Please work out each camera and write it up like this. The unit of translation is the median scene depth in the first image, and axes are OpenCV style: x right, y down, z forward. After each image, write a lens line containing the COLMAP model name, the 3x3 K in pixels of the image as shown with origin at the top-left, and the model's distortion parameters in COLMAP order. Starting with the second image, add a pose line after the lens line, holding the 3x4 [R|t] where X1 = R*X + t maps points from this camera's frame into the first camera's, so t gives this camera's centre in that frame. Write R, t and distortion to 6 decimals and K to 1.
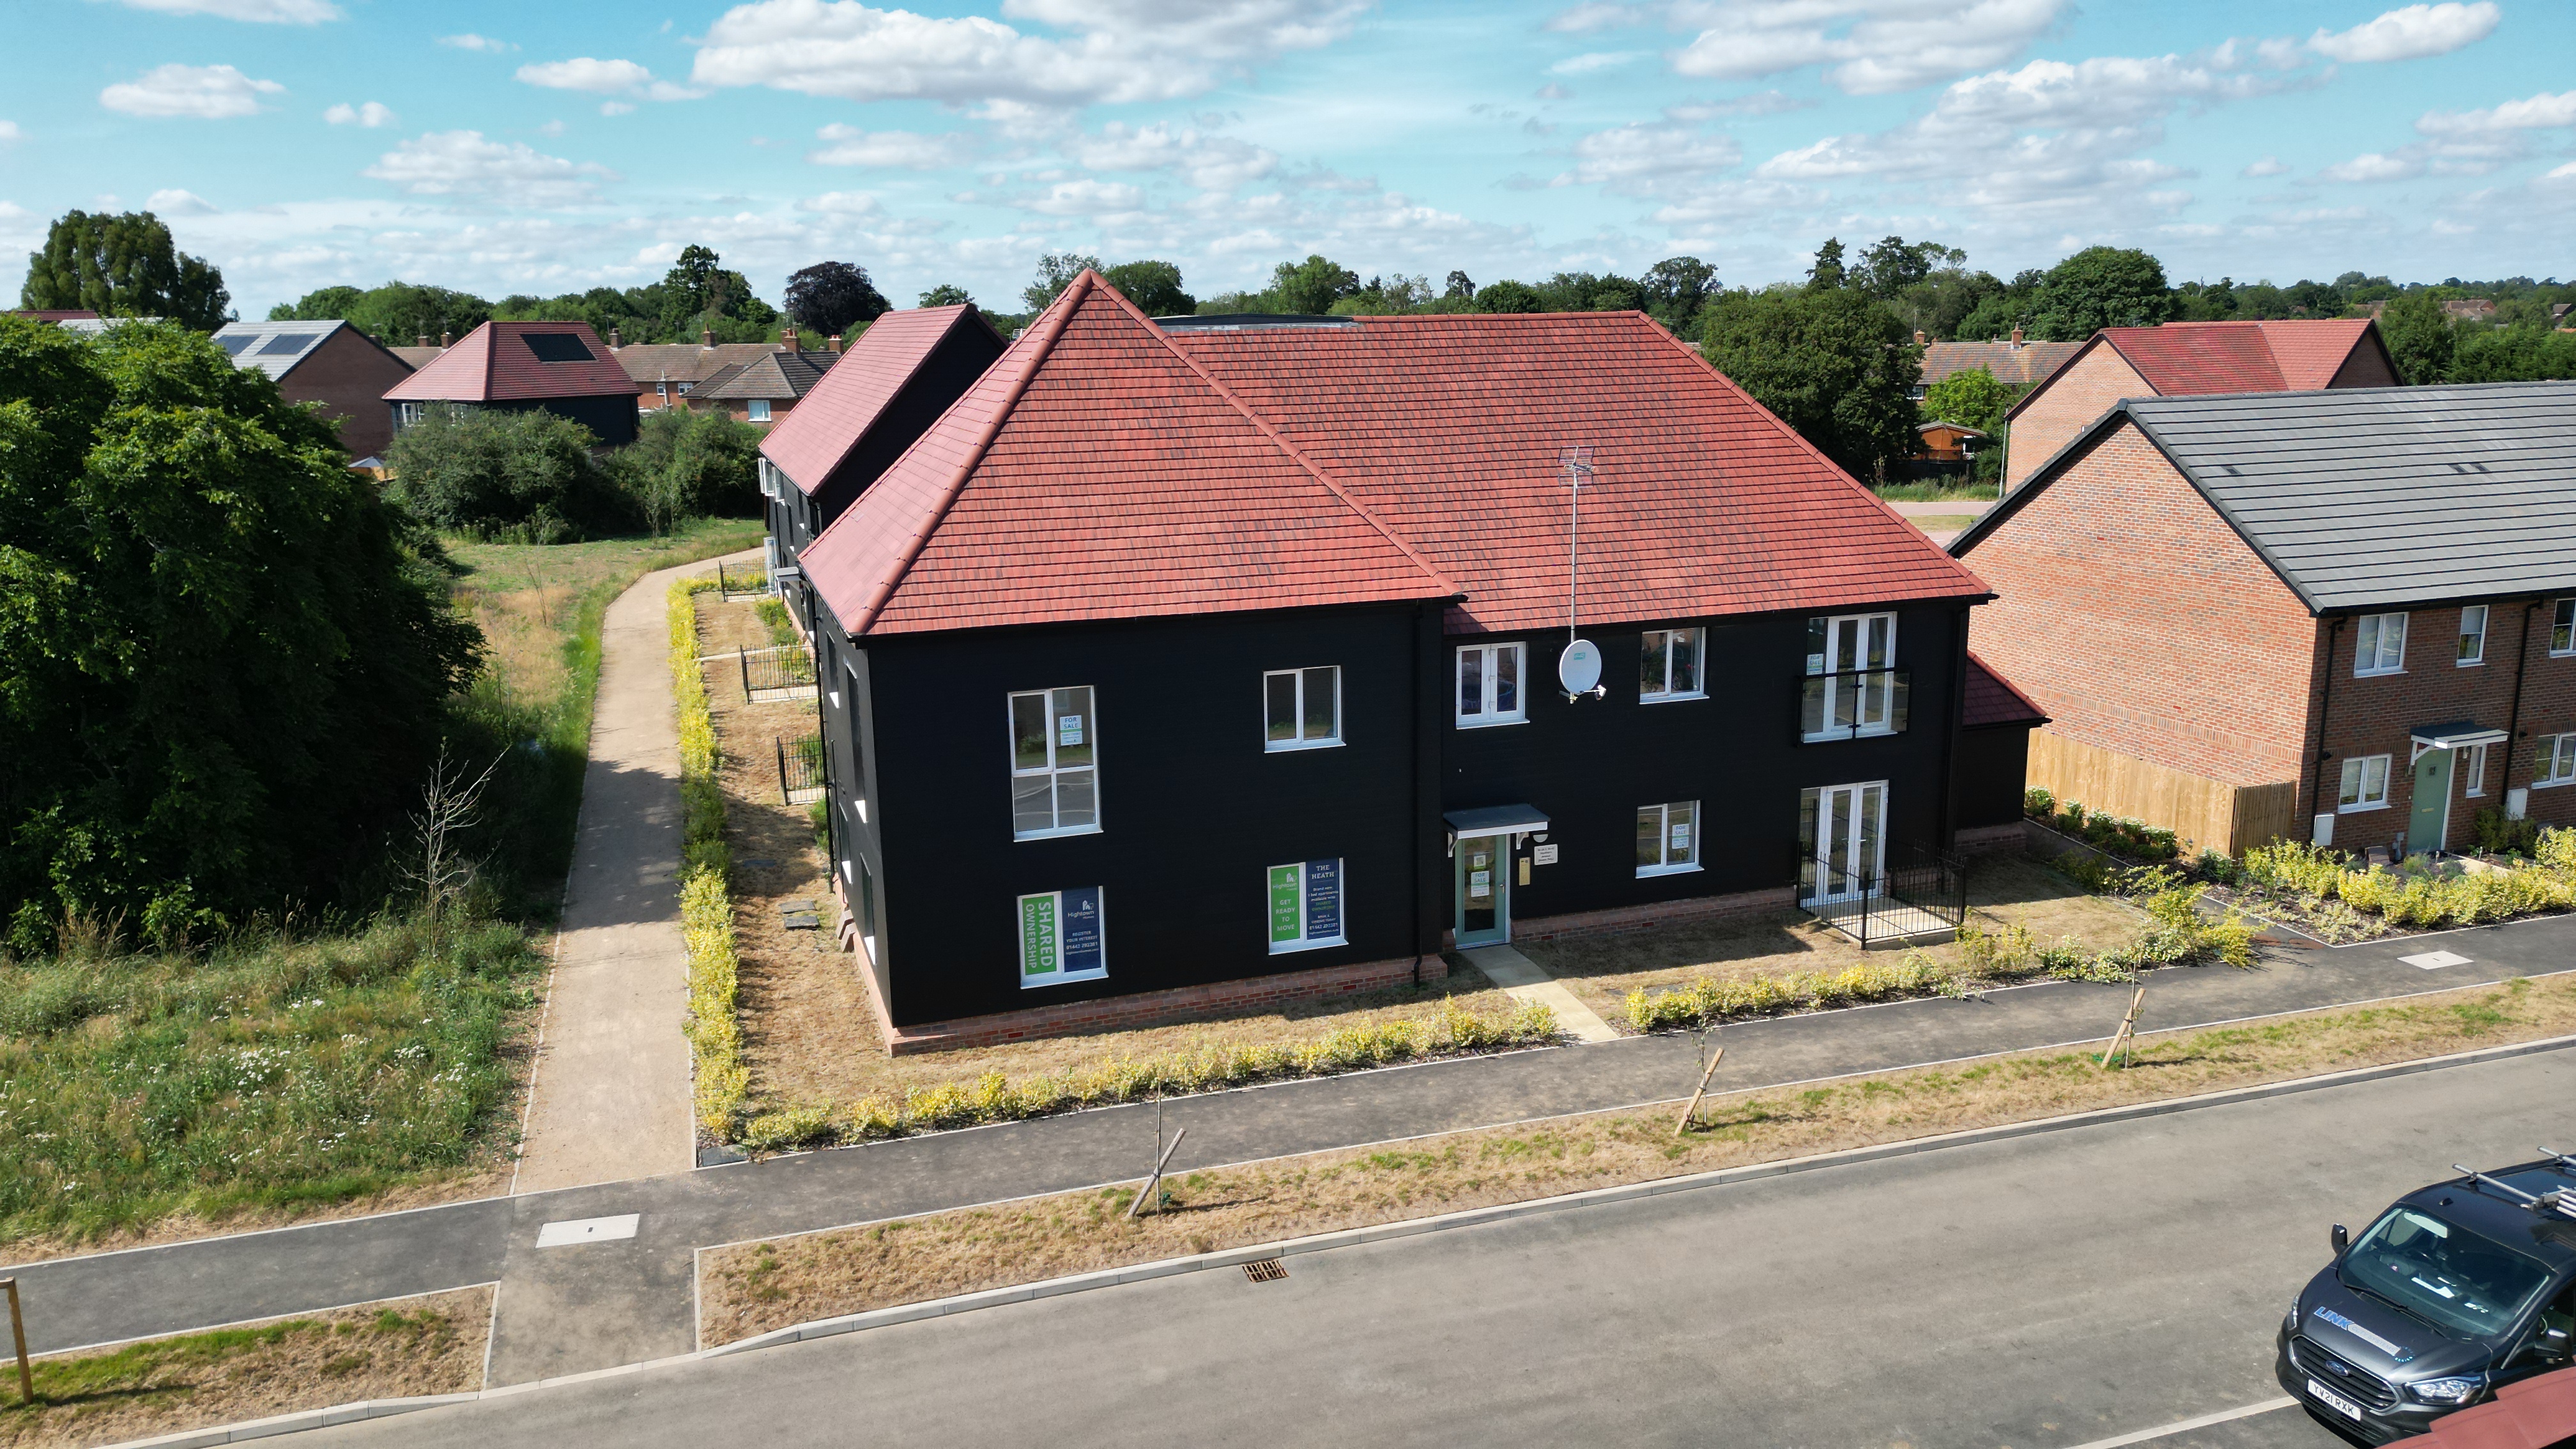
lens RADIAL K [[1807.2, 0, 1288.0], [0, 1807.2, 724.5], [0, 0, 1]] dist [0.122763, -0.184501]
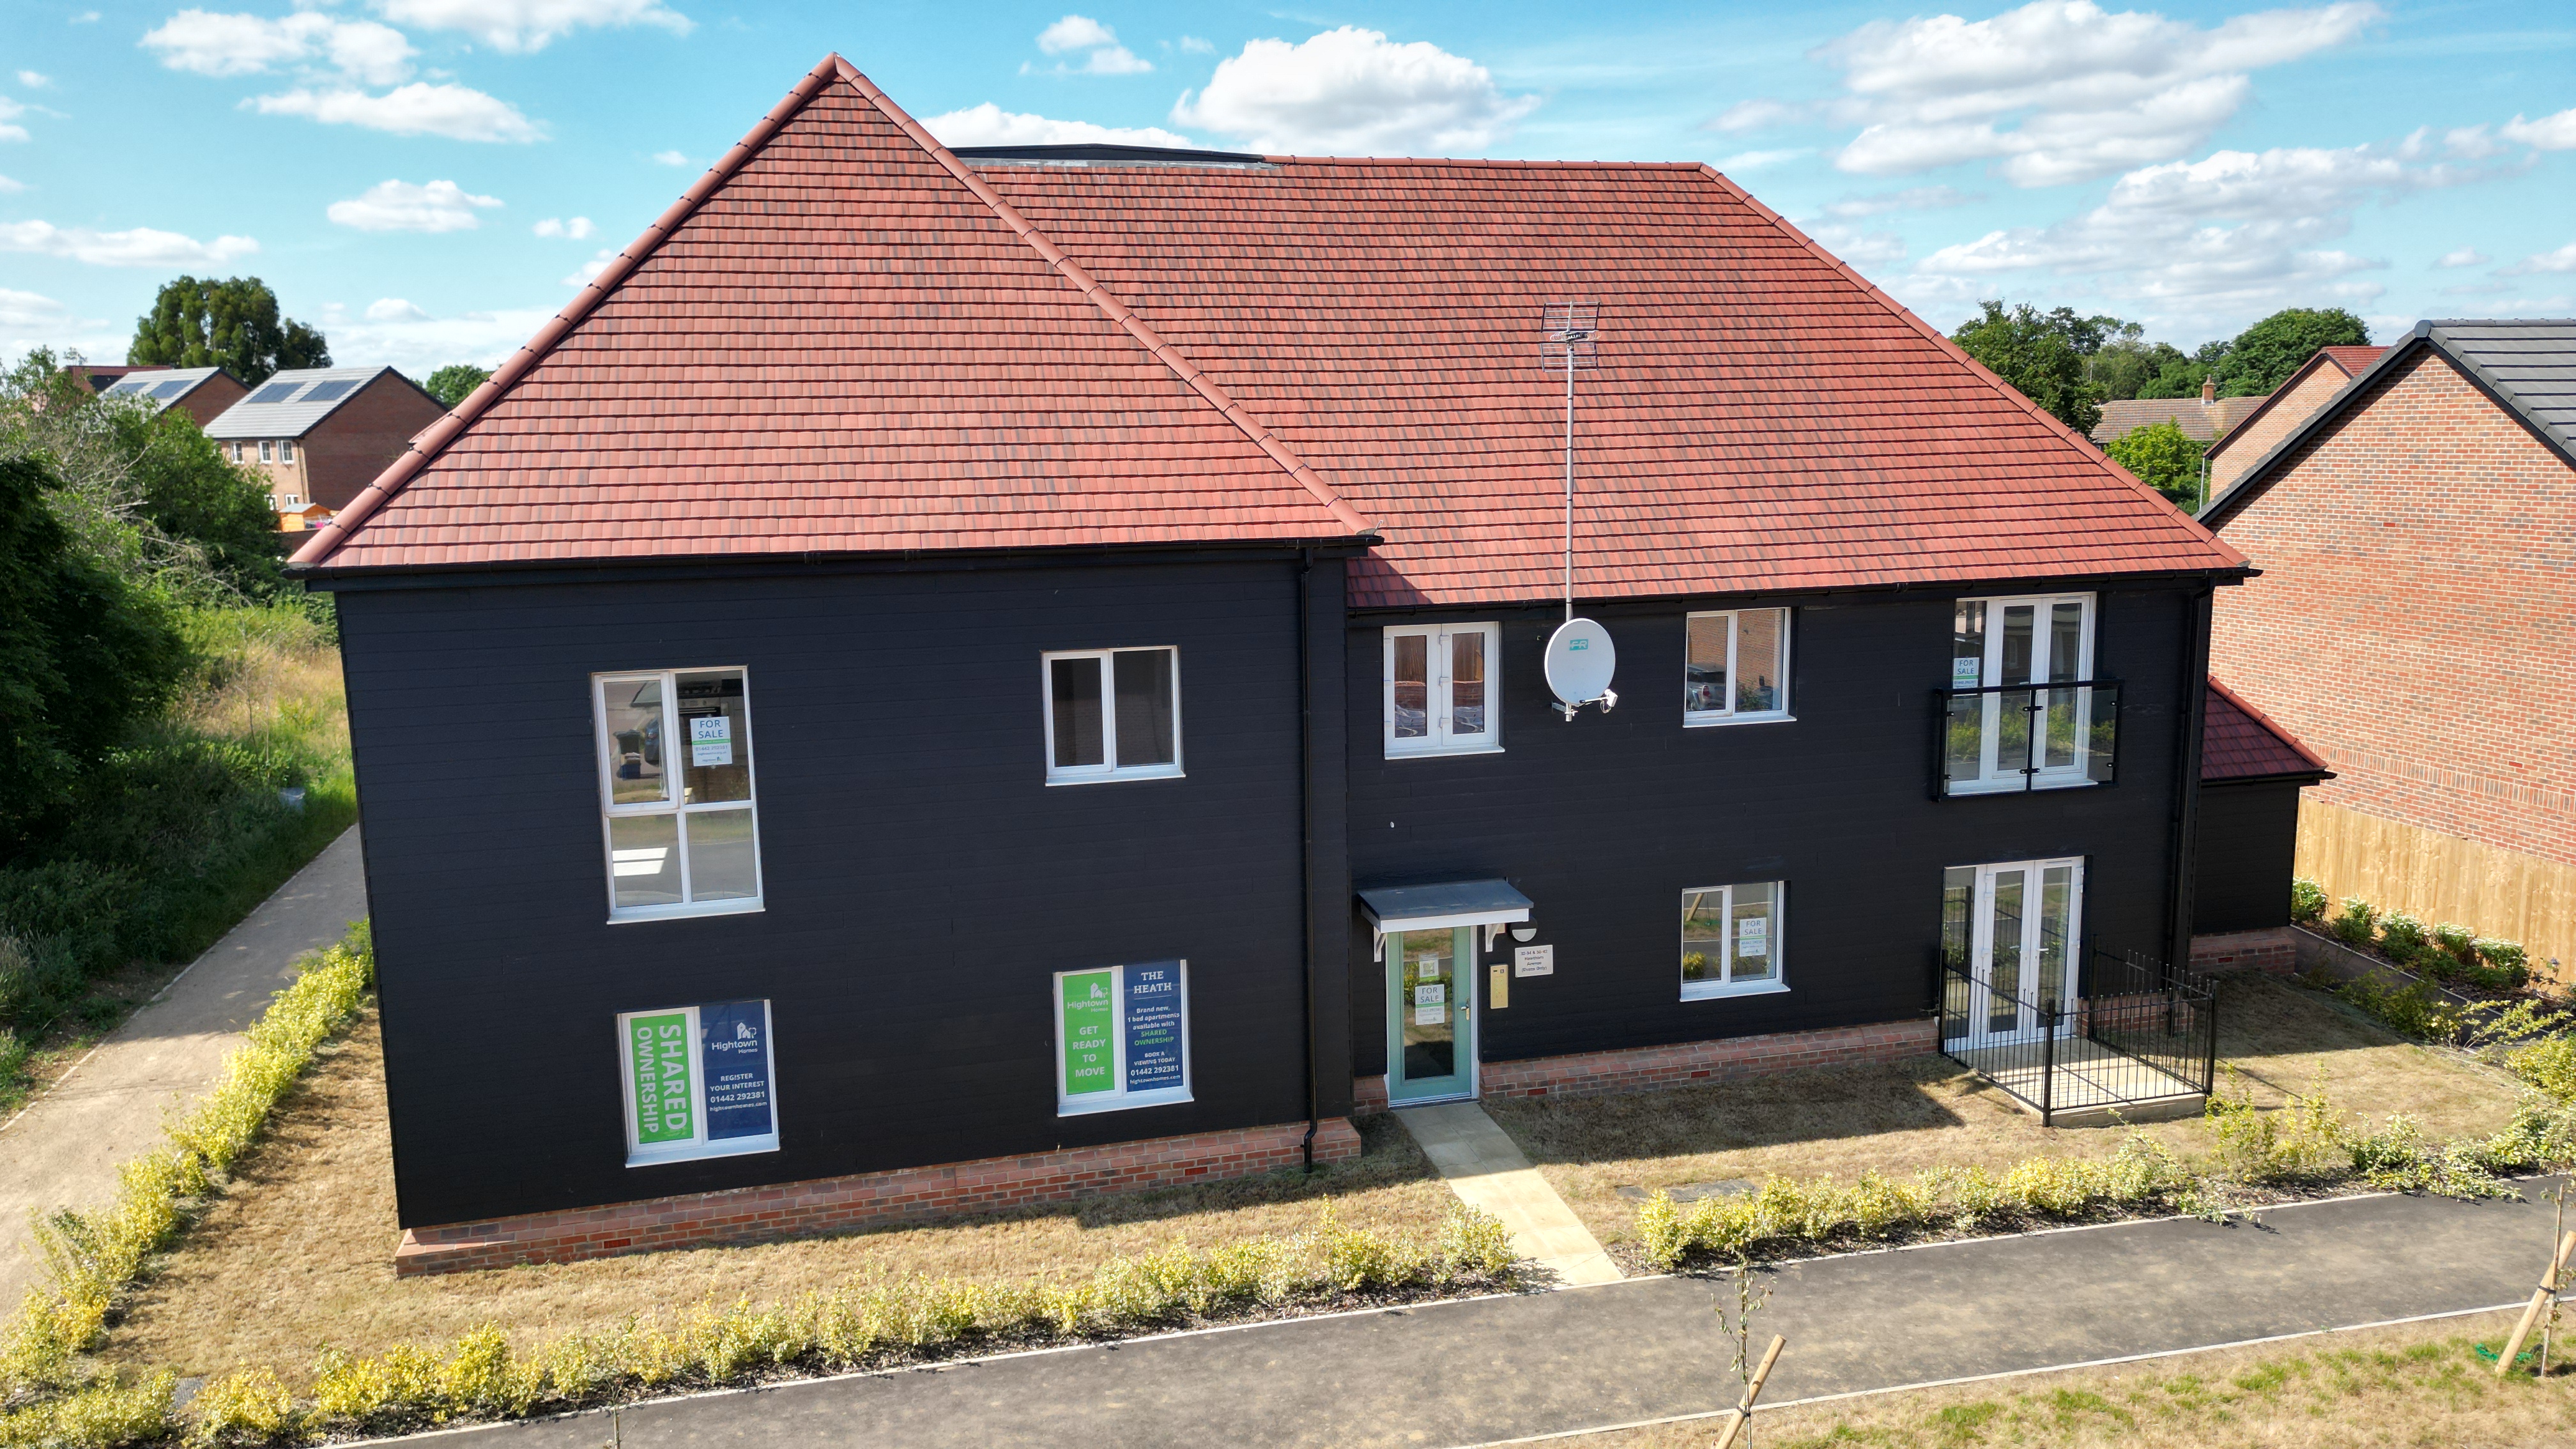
lens RADIAL K [[1810.0, 0, 1288.0], [0, 1810.0, 724.5], [0, 0, 1]] dist [0.082381, -0.078248]
pose [[0.996605, 0.011418, -0.081537, 0.113983], [-0.015579, 0.998599, -0.050572, 0.023719], [0.080845, 0.051671, 0.995386, 0.375125]]
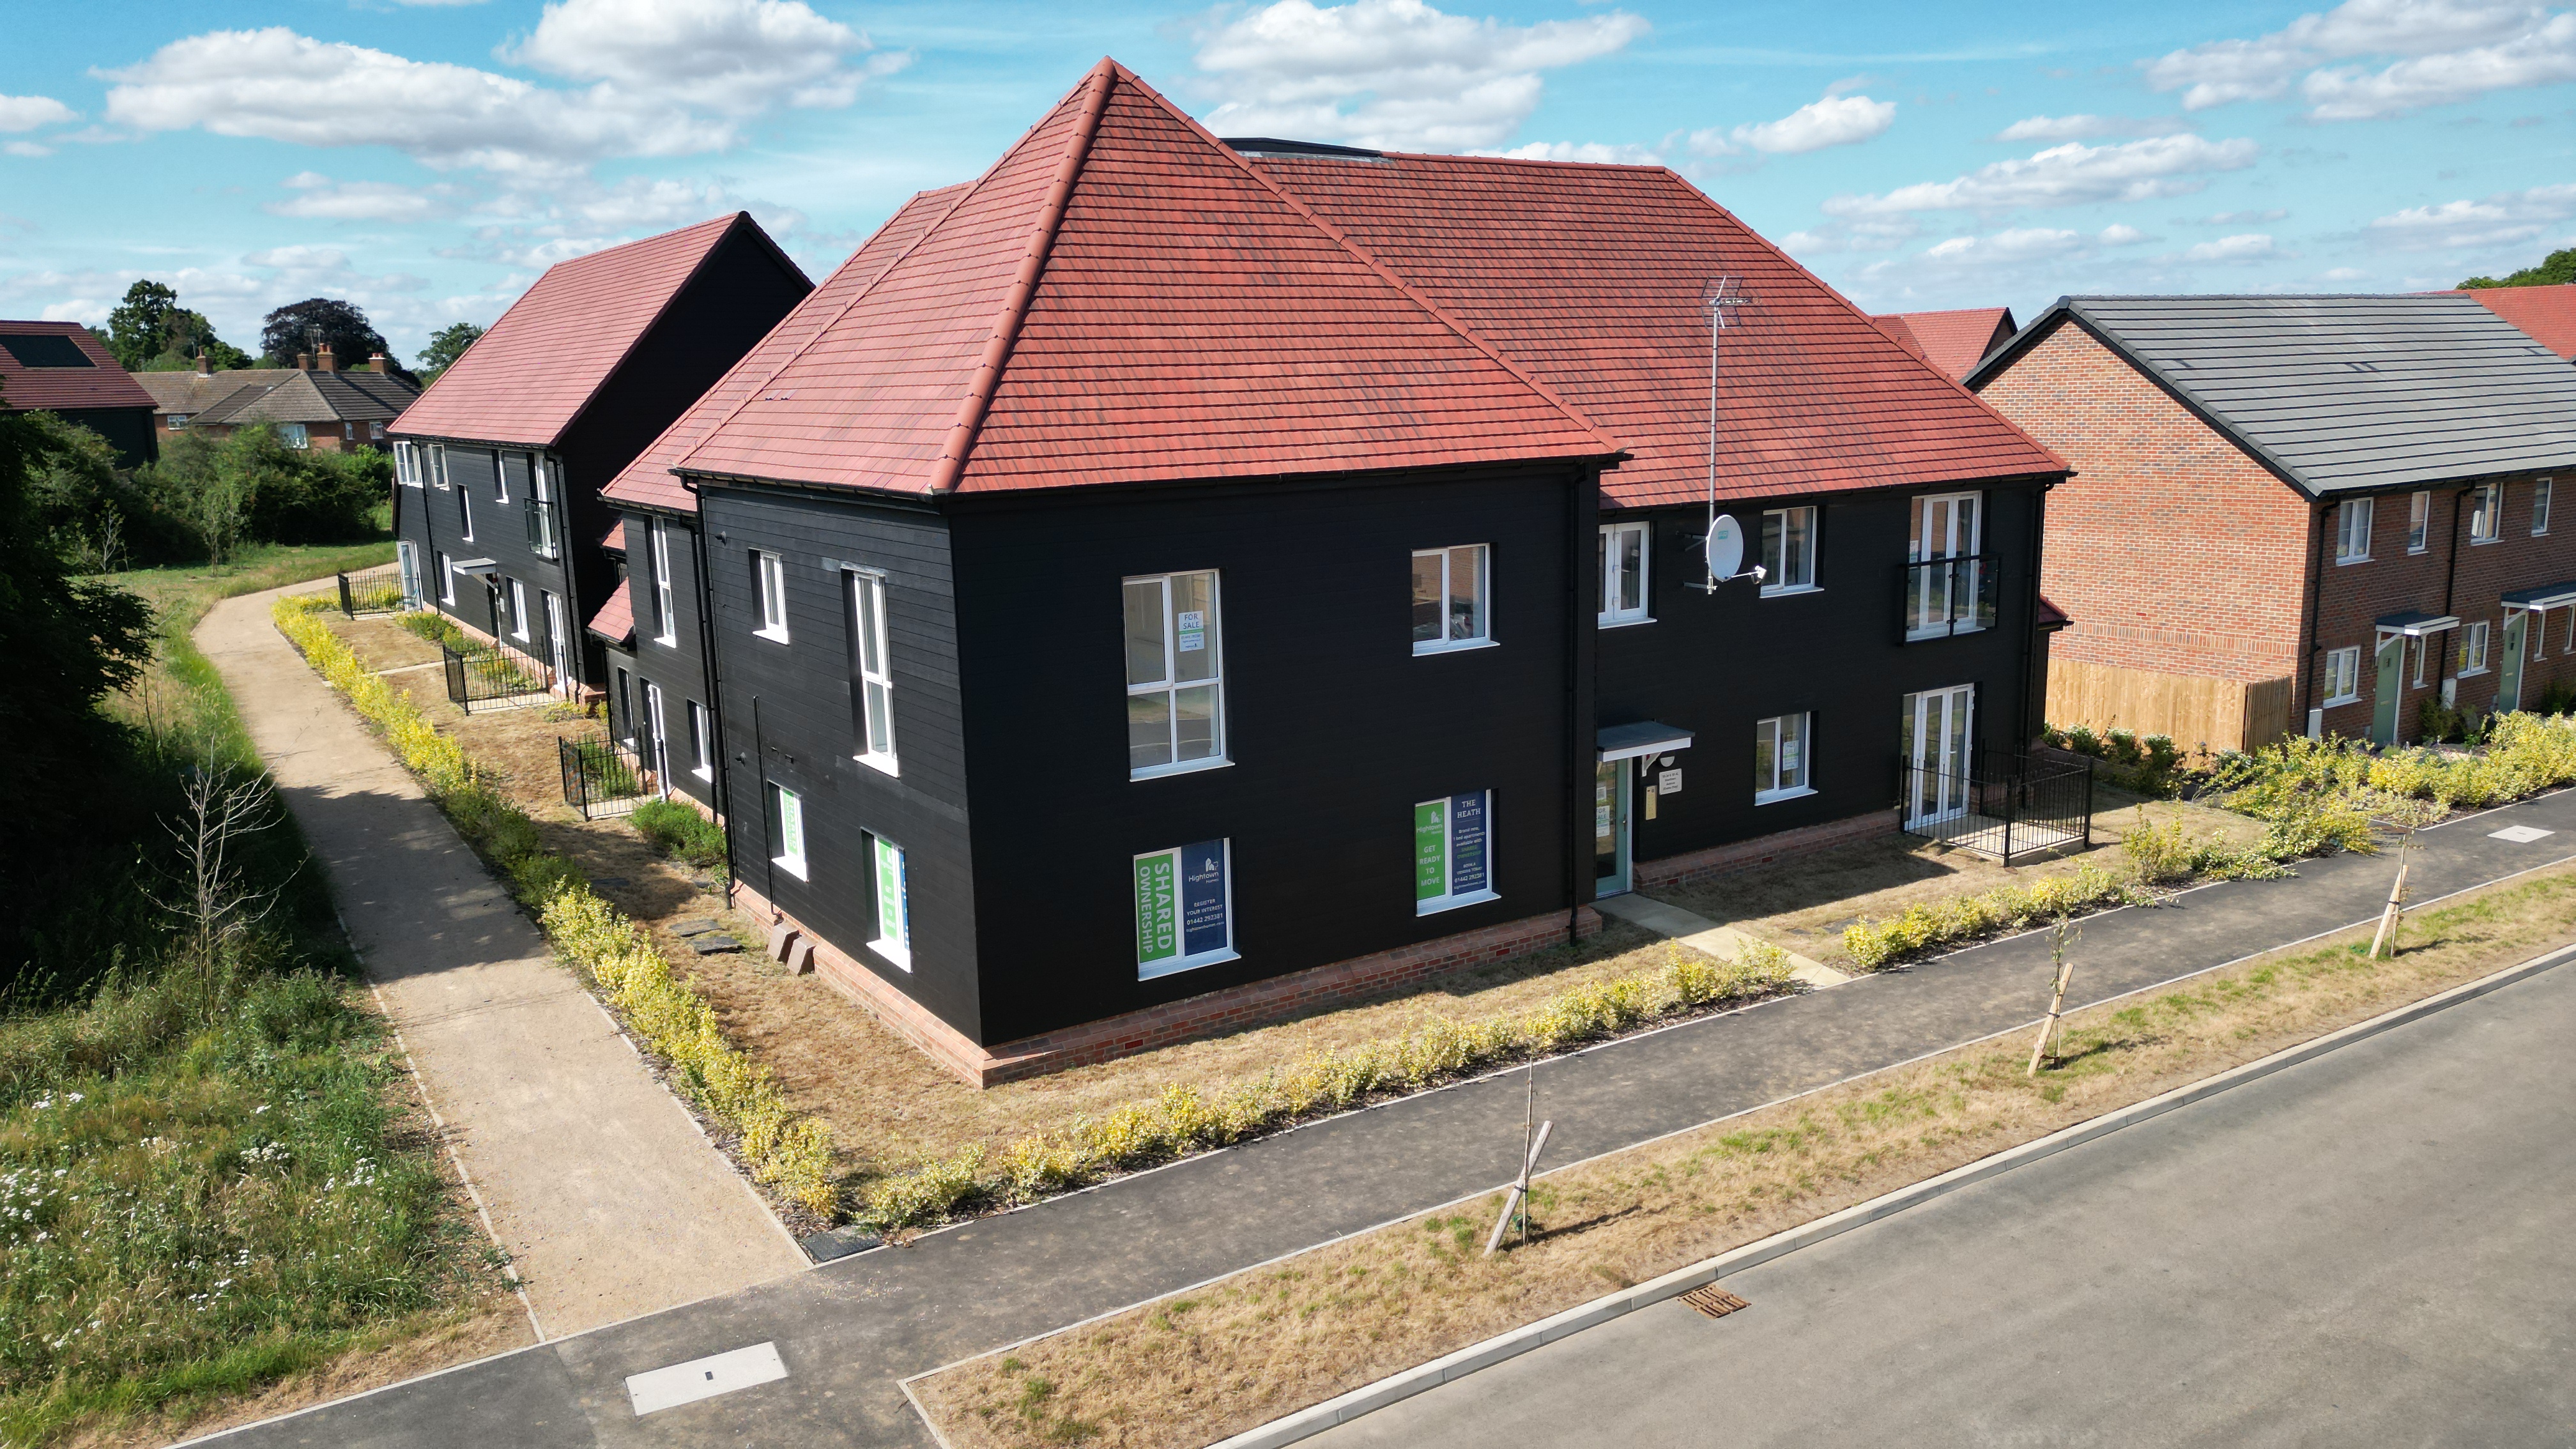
lens RADIAL K [[1810.0, 0, 1288.0], [0, 1810.0, 724.5], [0, 0, 1]] dist [0.082381, -0.078248]
pose [[0.968162, -0.054928, 0.244222, -0.246844], [0.062709, 0.997739, -0.024195, 0.058220], [-0.242341, 0.038740, 0.969417, 0.243983]]
